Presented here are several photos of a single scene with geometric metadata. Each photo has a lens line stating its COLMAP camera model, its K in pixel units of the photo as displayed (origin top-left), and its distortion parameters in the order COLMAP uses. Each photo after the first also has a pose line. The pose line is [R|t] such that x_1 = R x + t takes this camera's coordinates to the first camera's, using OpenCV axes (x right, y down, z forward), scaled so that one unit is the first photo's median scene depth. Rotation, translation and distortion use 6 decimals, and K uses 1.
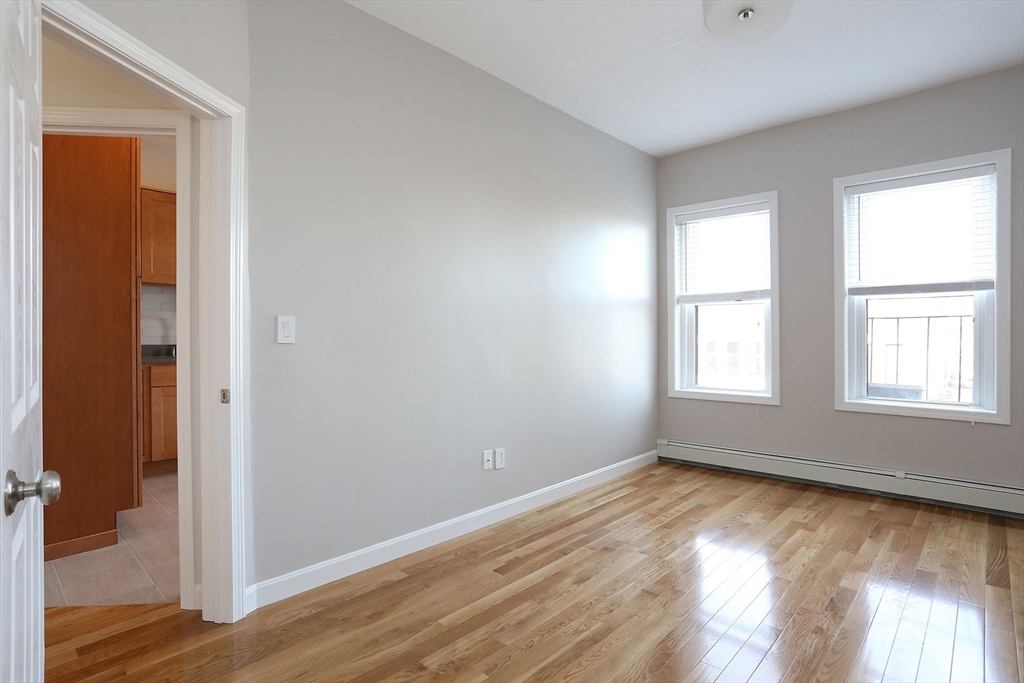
lens RADIAL K [[526.6, 0, 512.0], [0, 526.6, 341.5], [0, 0, 1]] dist [-0.023298, 0.019561]
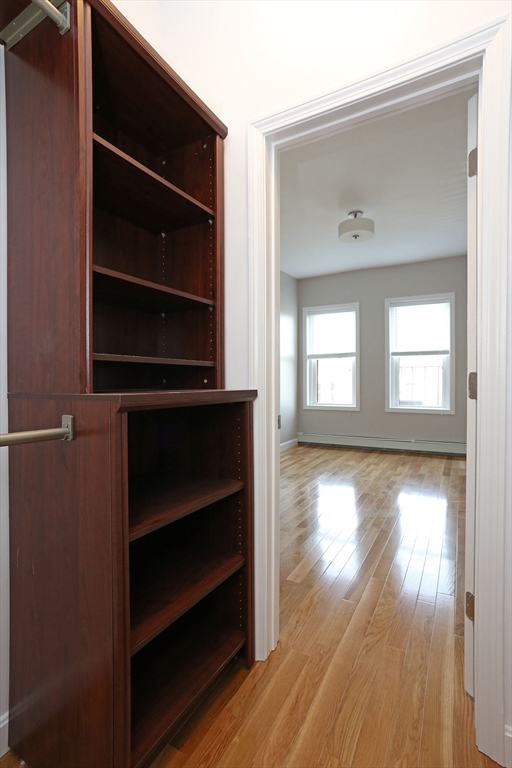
lens RADIAL K [[368.2, 0, 253.3], [0, 368.2, 389.9], [0, 0, 1]] dist [-0.040155, 0.000722]
pose [[0.974574, -0.009023, 0.223886, -0.221950], [0.005011, 0.999817, 0.018482, 0.017444], [-0.224012, -0.016890, 0.974440, -0.299278]]
